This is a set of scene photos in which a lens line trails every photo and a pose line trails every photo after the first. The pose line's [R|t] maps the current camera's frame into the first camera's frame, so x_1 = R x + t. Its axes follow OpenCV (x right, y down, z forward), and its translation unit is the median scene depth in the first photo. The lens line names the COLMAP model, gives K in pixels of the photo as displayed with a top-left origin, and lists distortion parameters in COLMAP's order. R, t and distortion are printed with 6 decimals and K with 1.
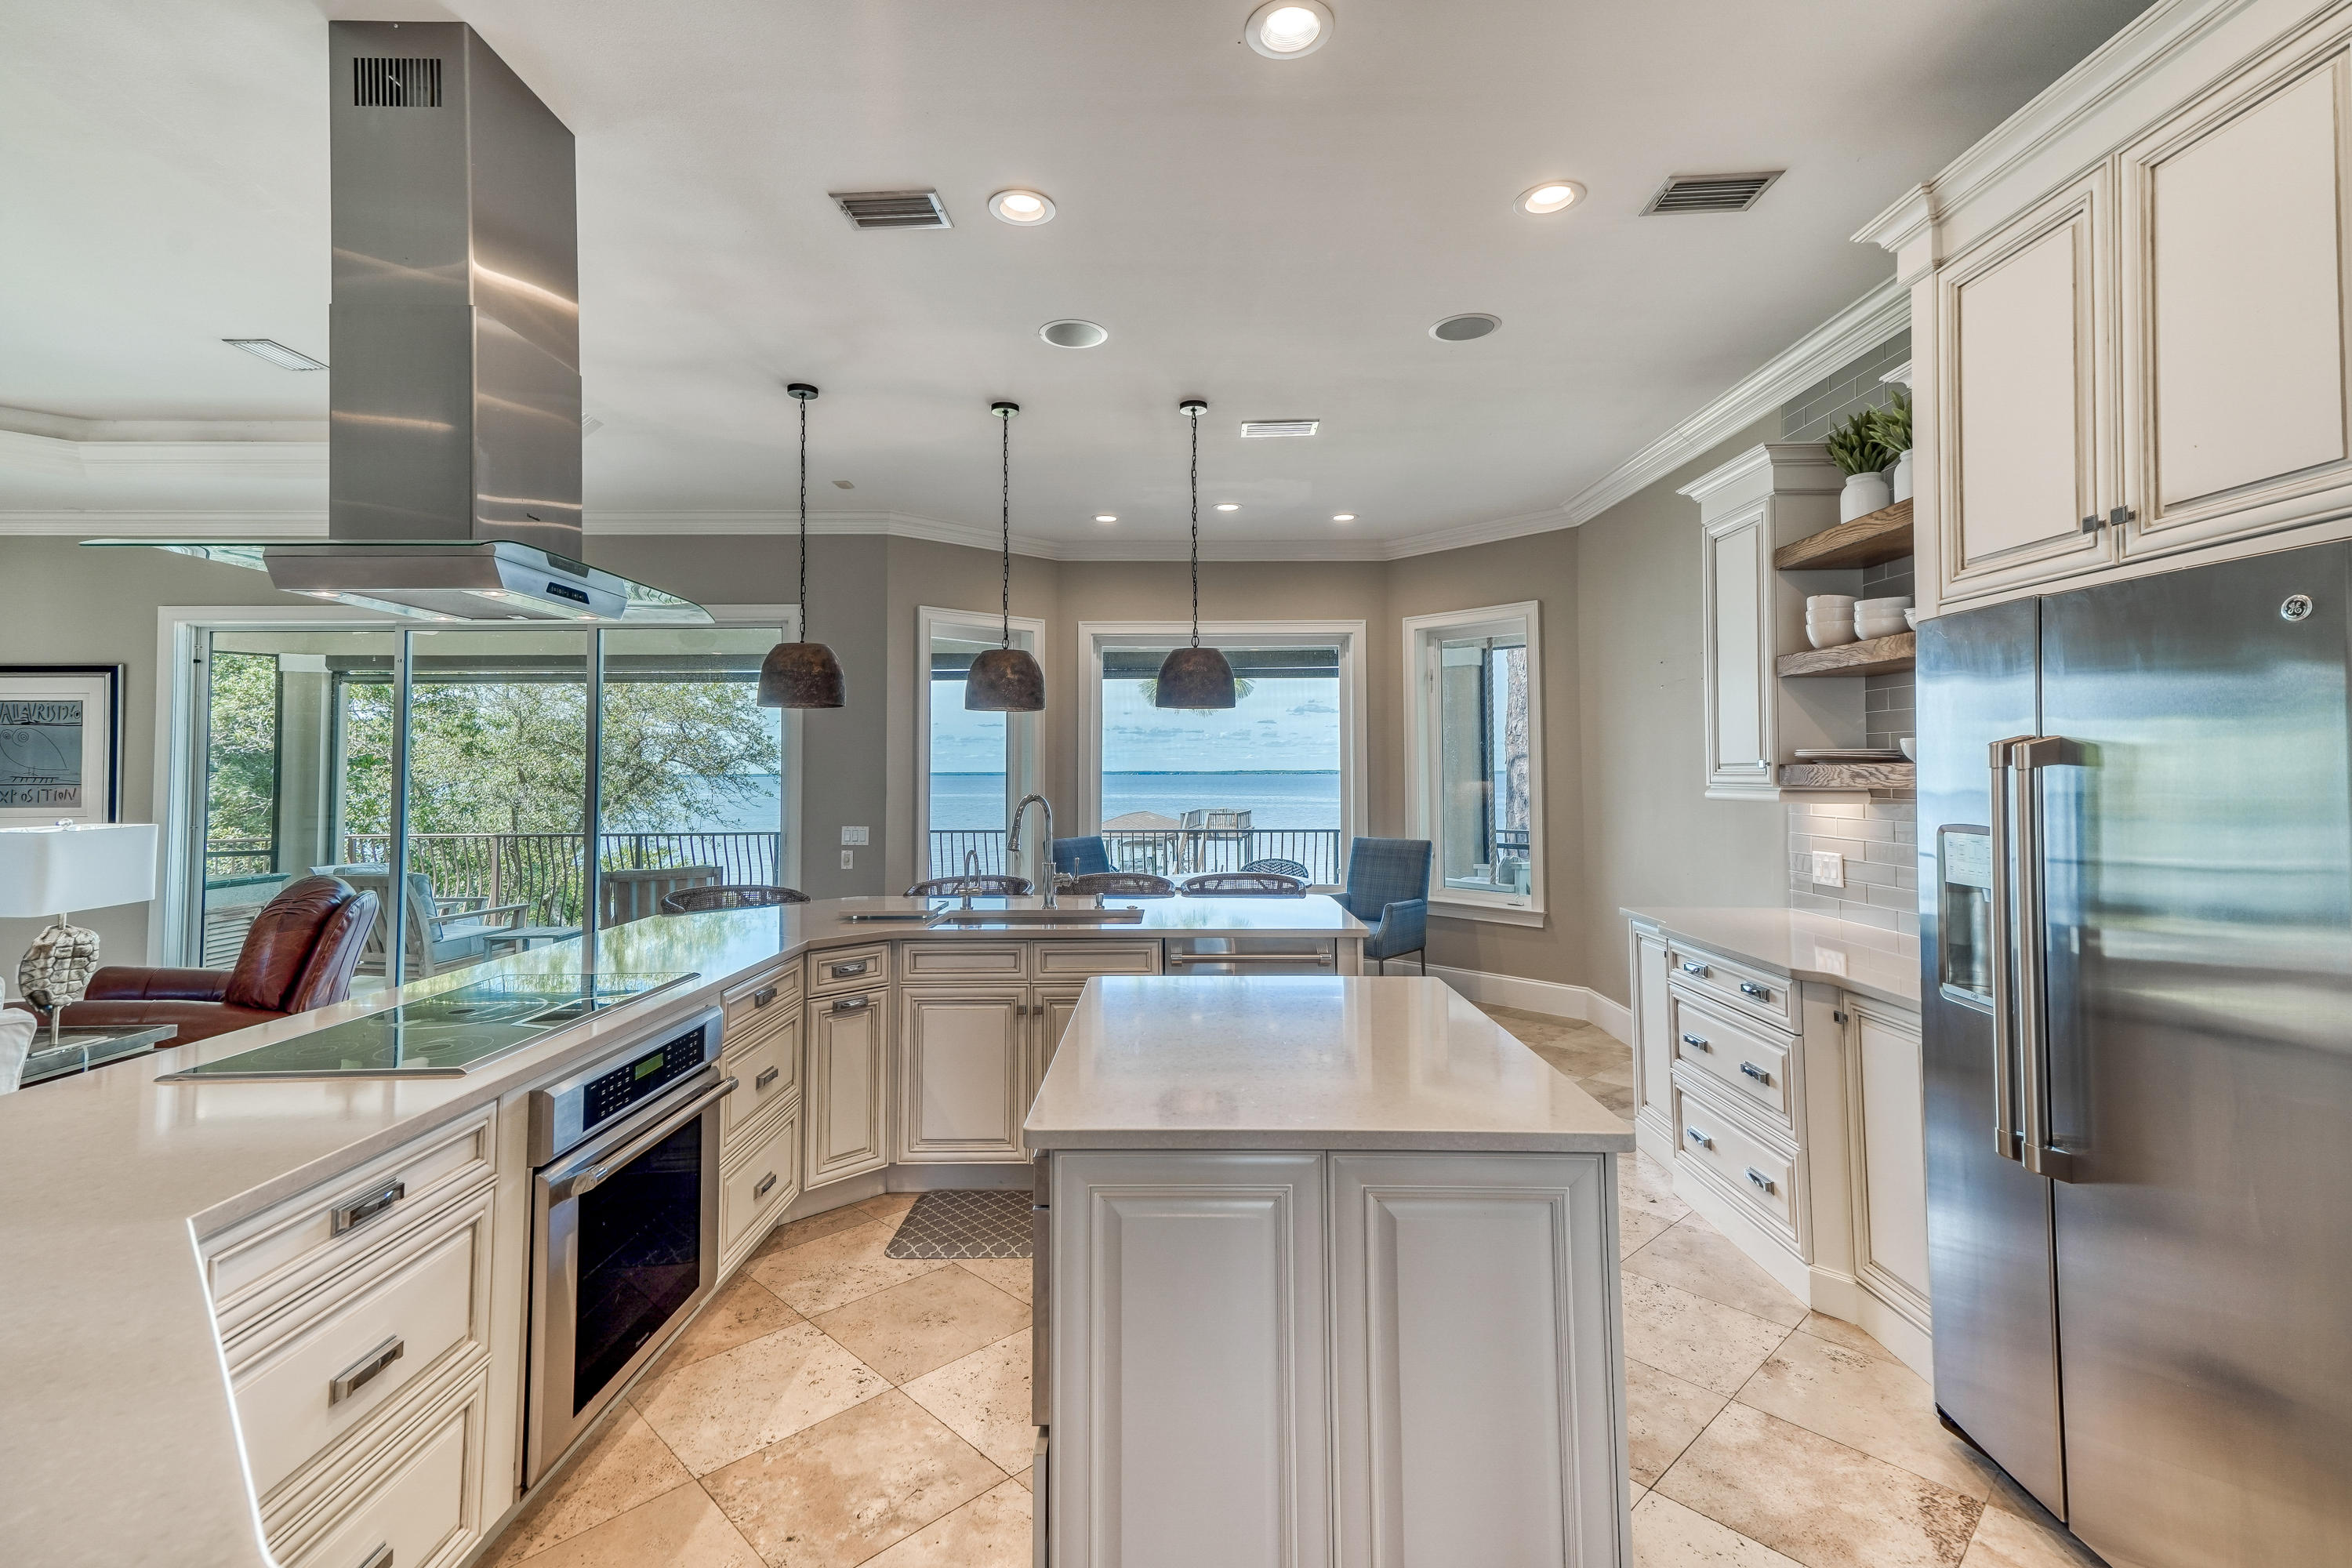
lens RADIAL K [[1065.3, 0, 1171.3], [0, 1065.3, 720.3], [0, 0, 1]] dist [0.025897, -0.000129]
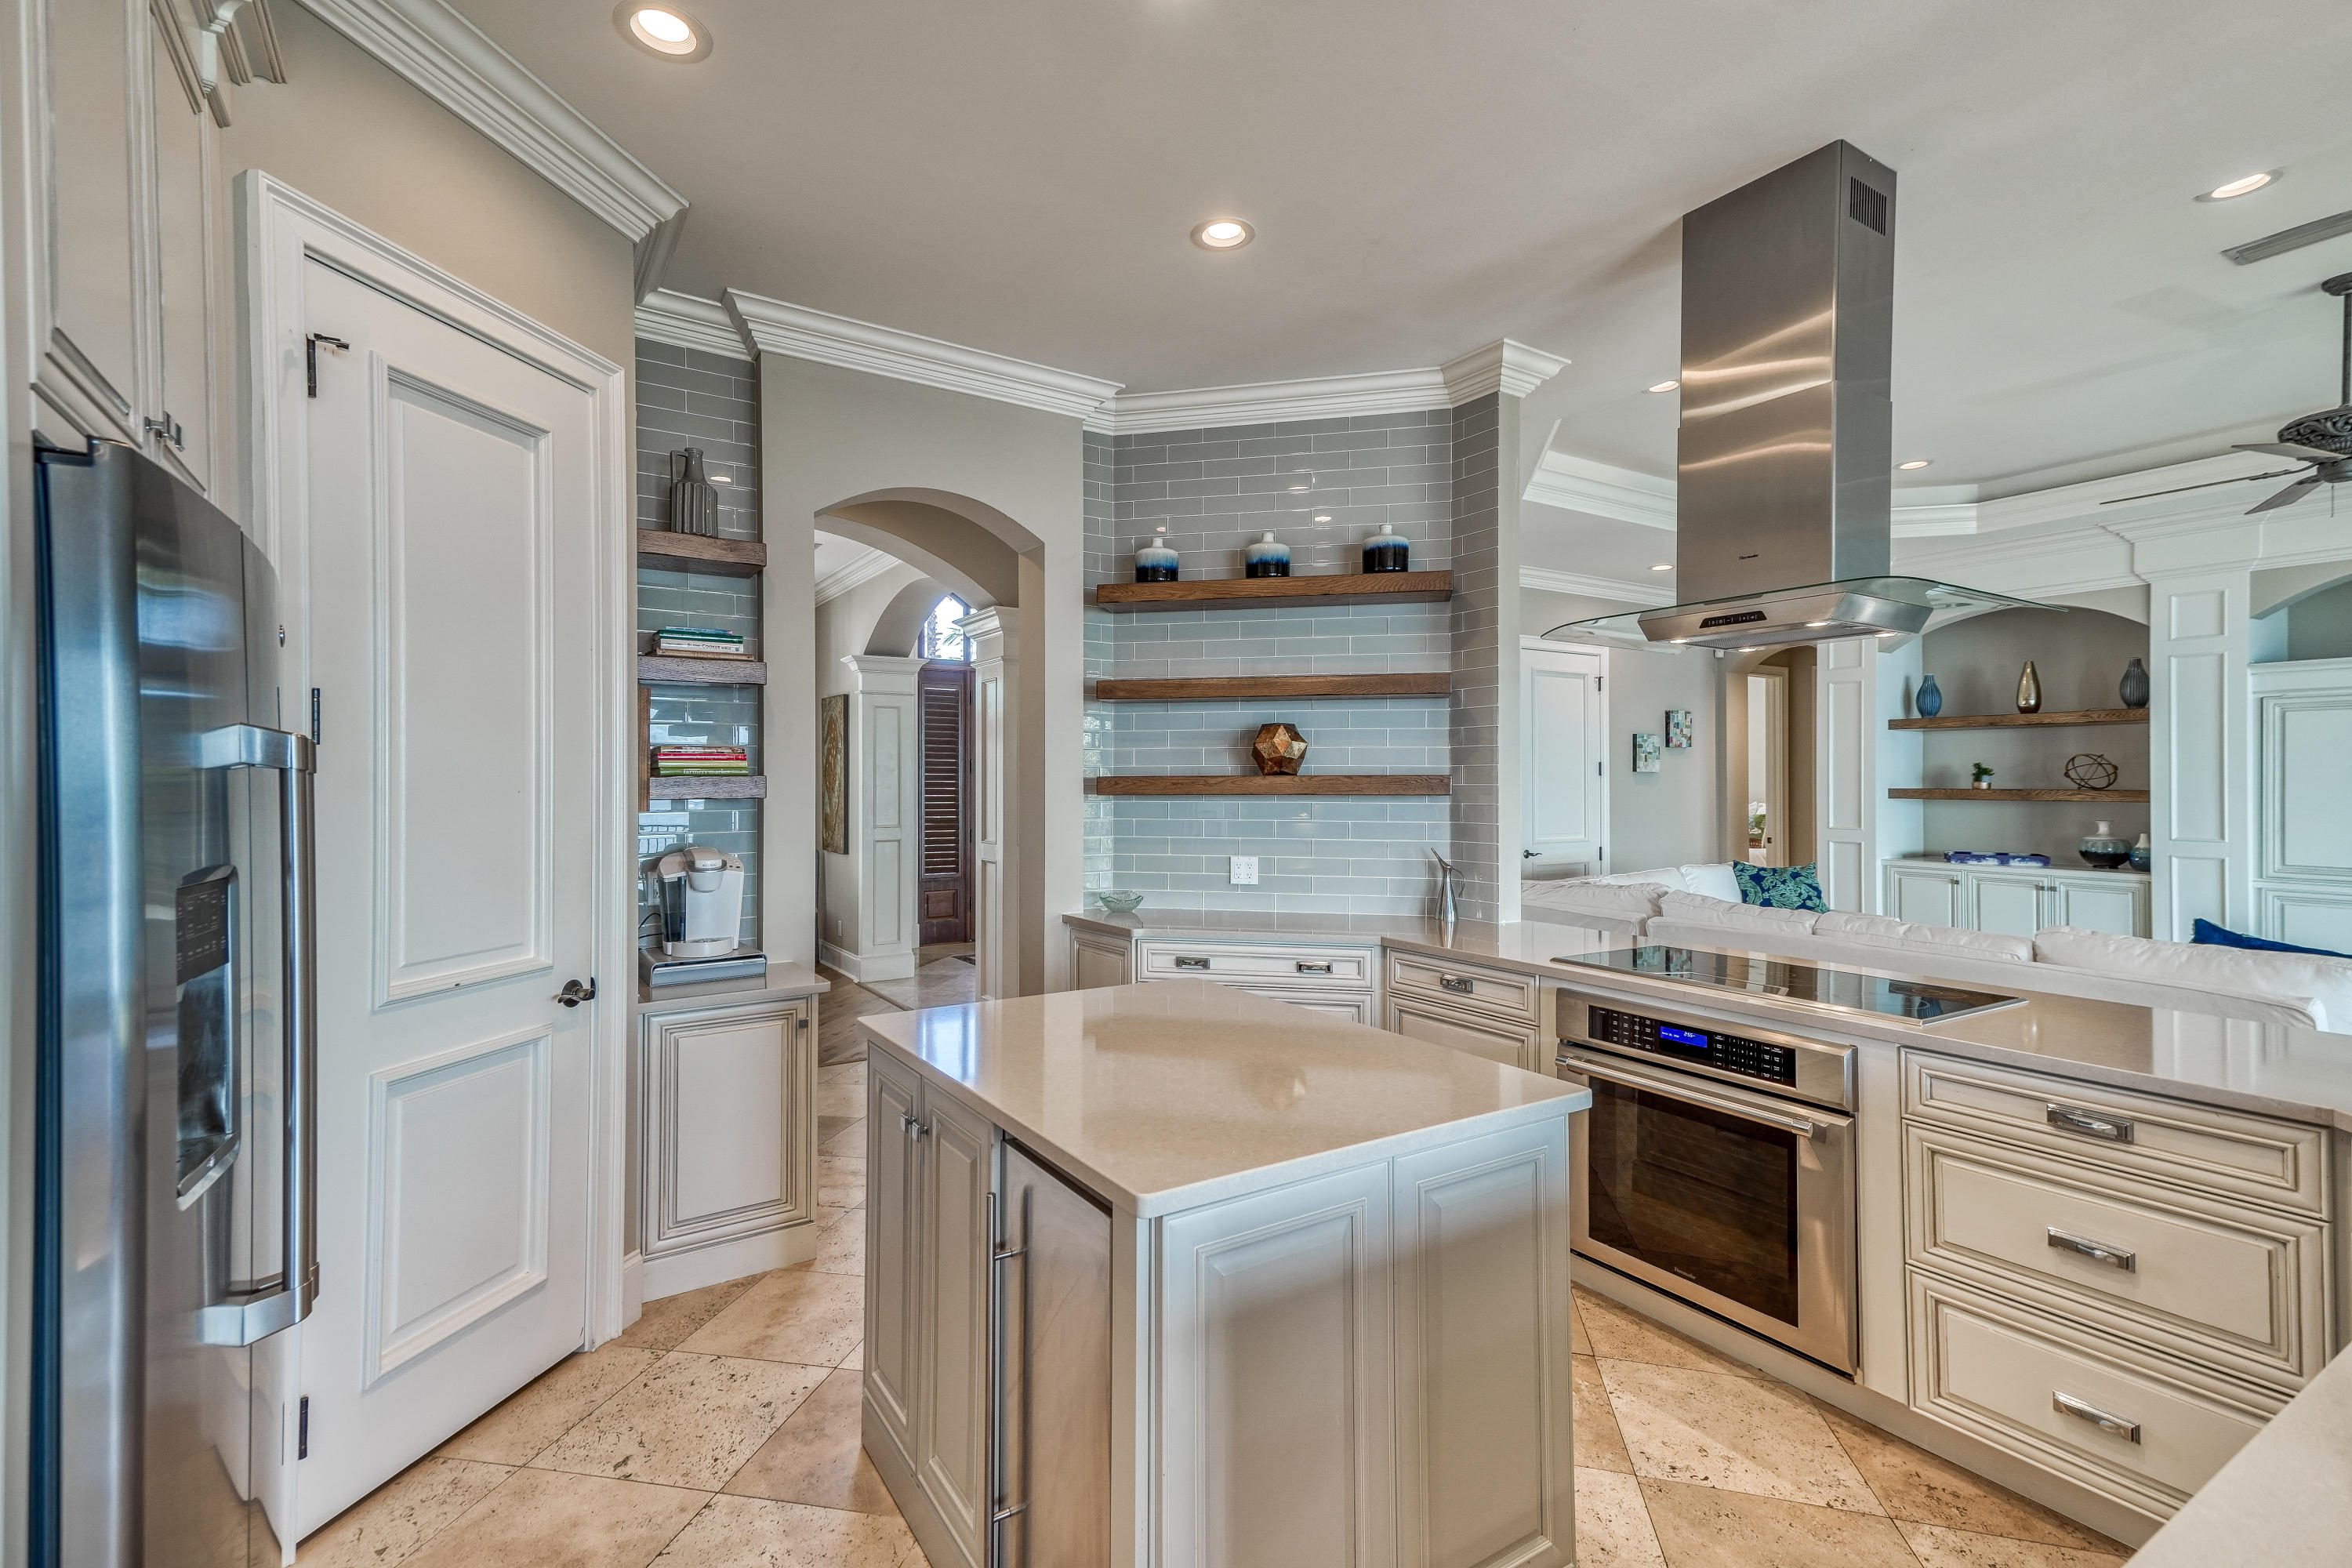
lens RADIAL K [[1057.4, 0, 1154.7], [0, 1057.4, 781.0], [0, 0, 1]] dist [0.020755, 0.000181]
pose [[-0.841043, 0.003724, -0.540955, 0.210643], [0.028819, 0.998865, -0.037928, 0.029141], [0.540200, -0.047489, -0.840196, 0.599953]]
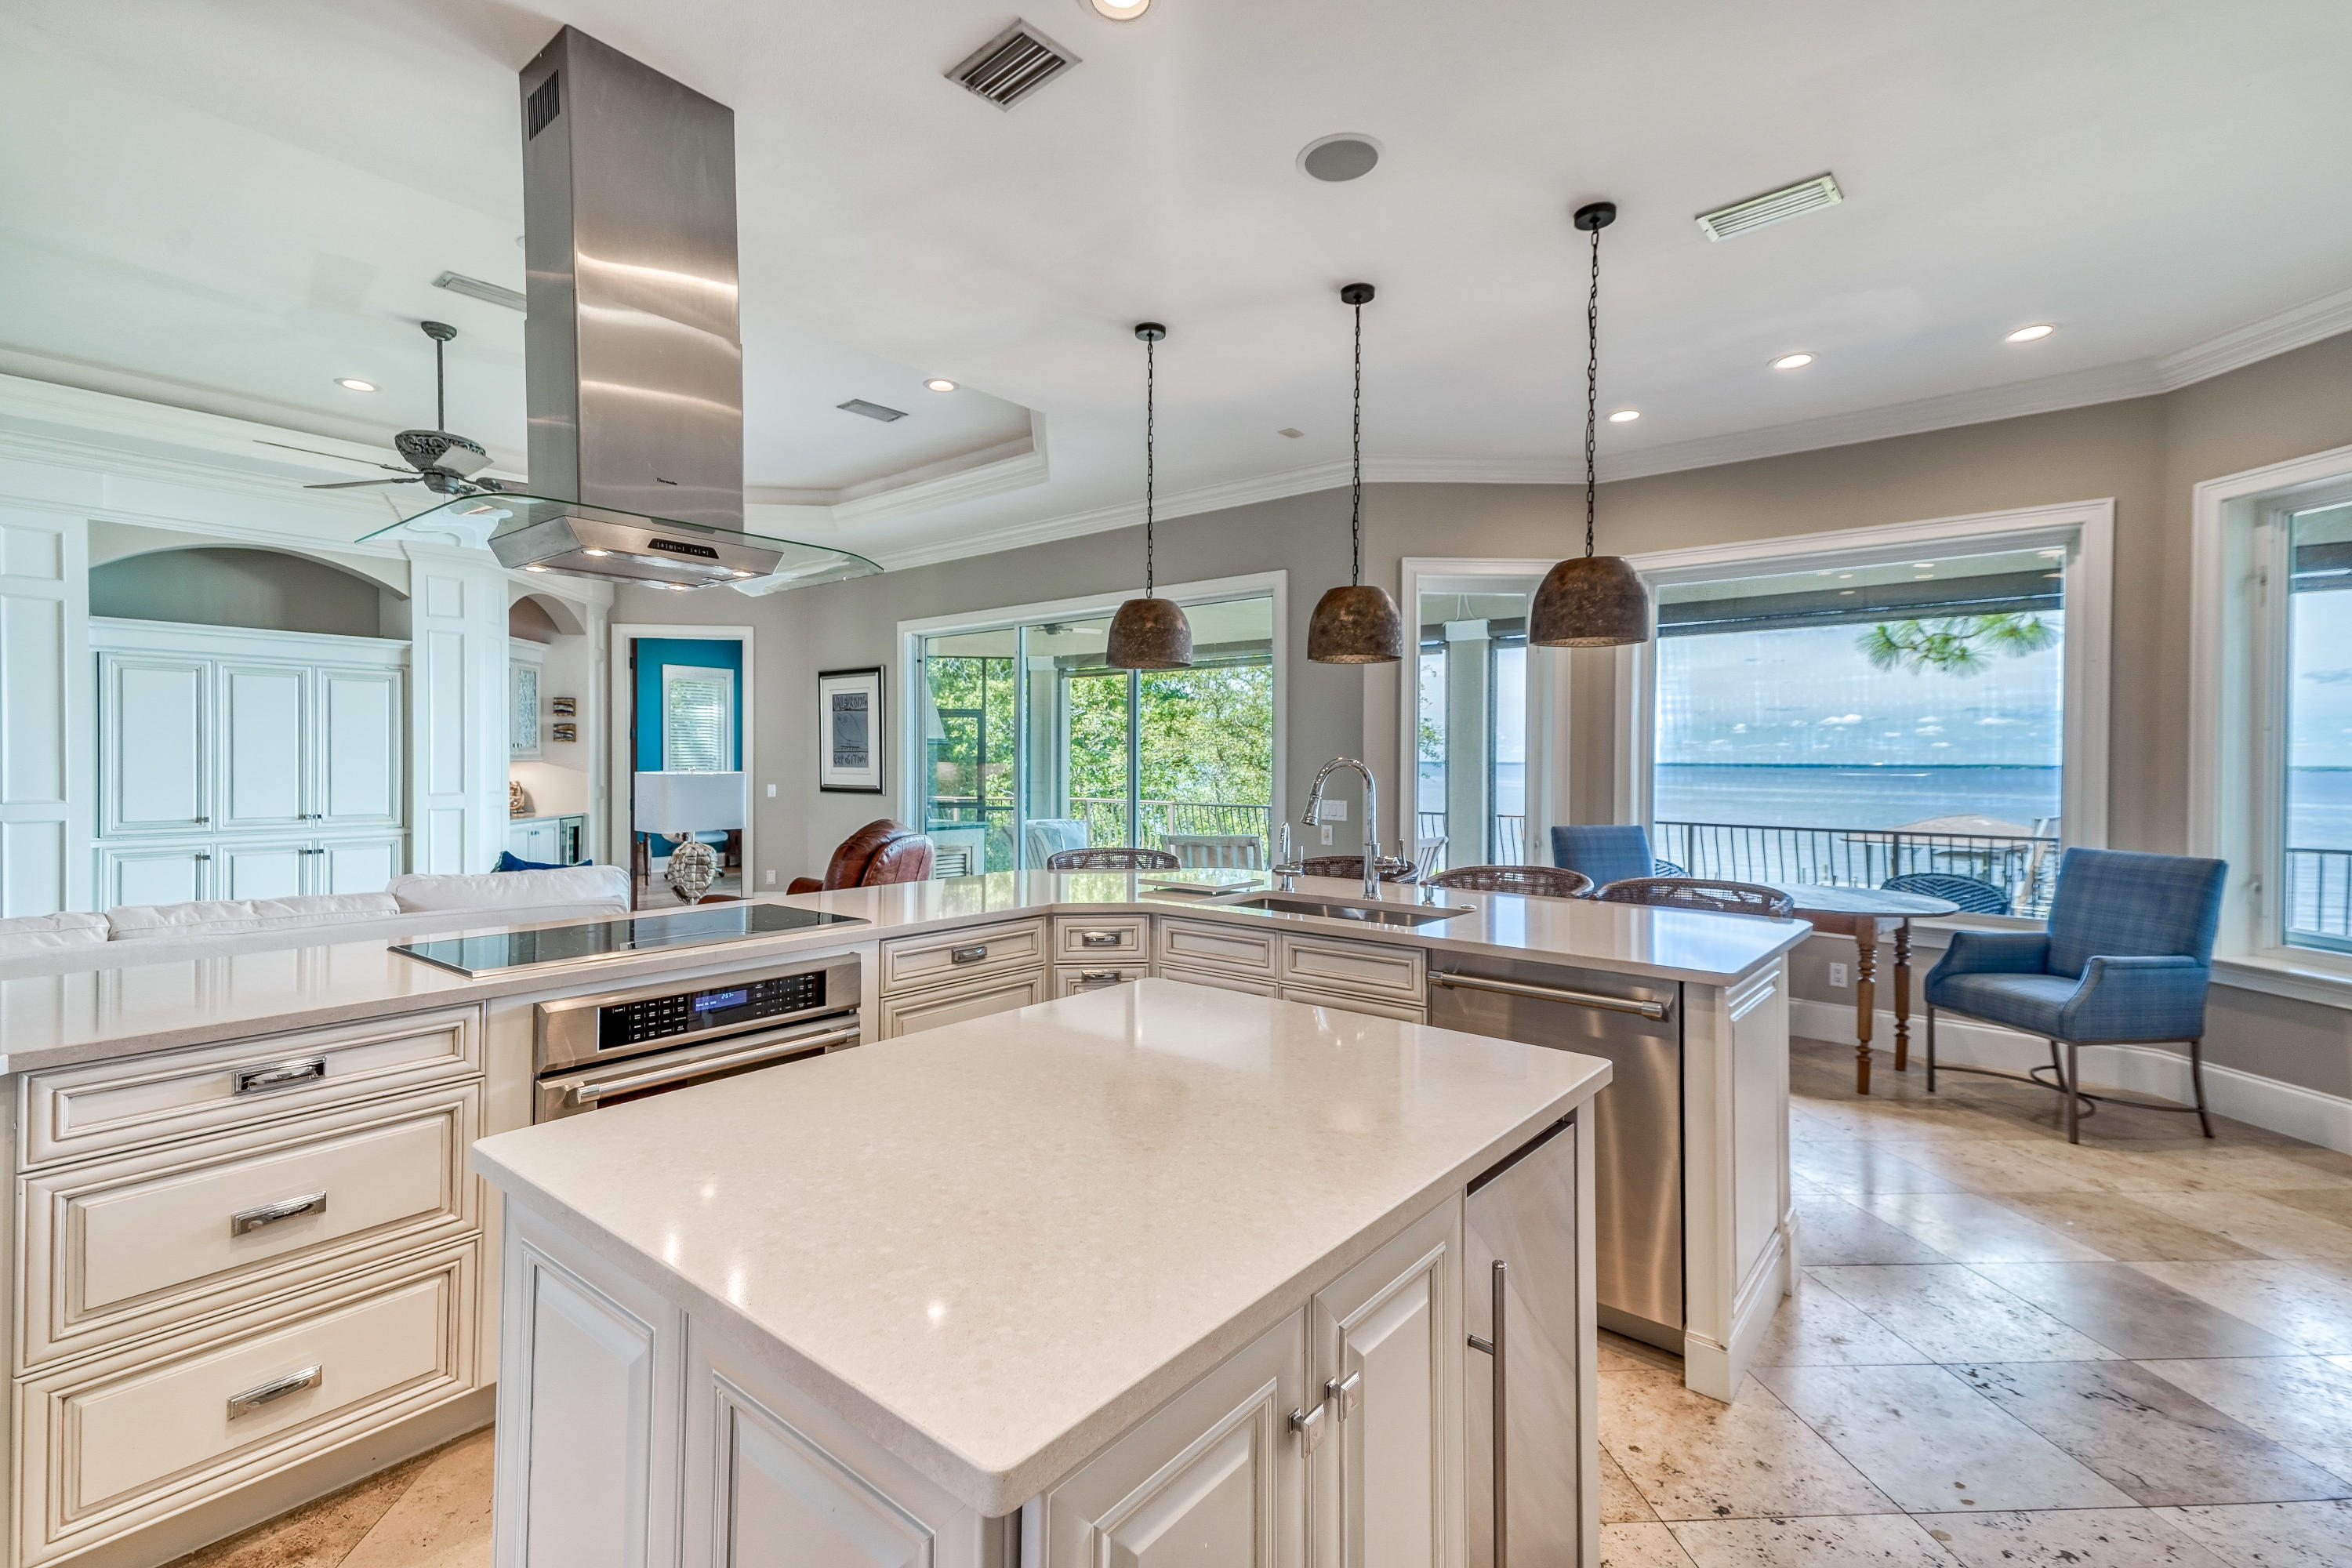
lens RADIAL K [[1061.1, 0, 1168.3], [0, 1061.1, 758.3], [0, 0, 1]] dist [0.036970, -0.000162]
pose [[0.773989, 0.007813, -0.633151, 0.178664], [0.021956, 0.998991, 0.039167, 0.021479], [0.632819, -0.044217, 0.773037, 0.177005]]
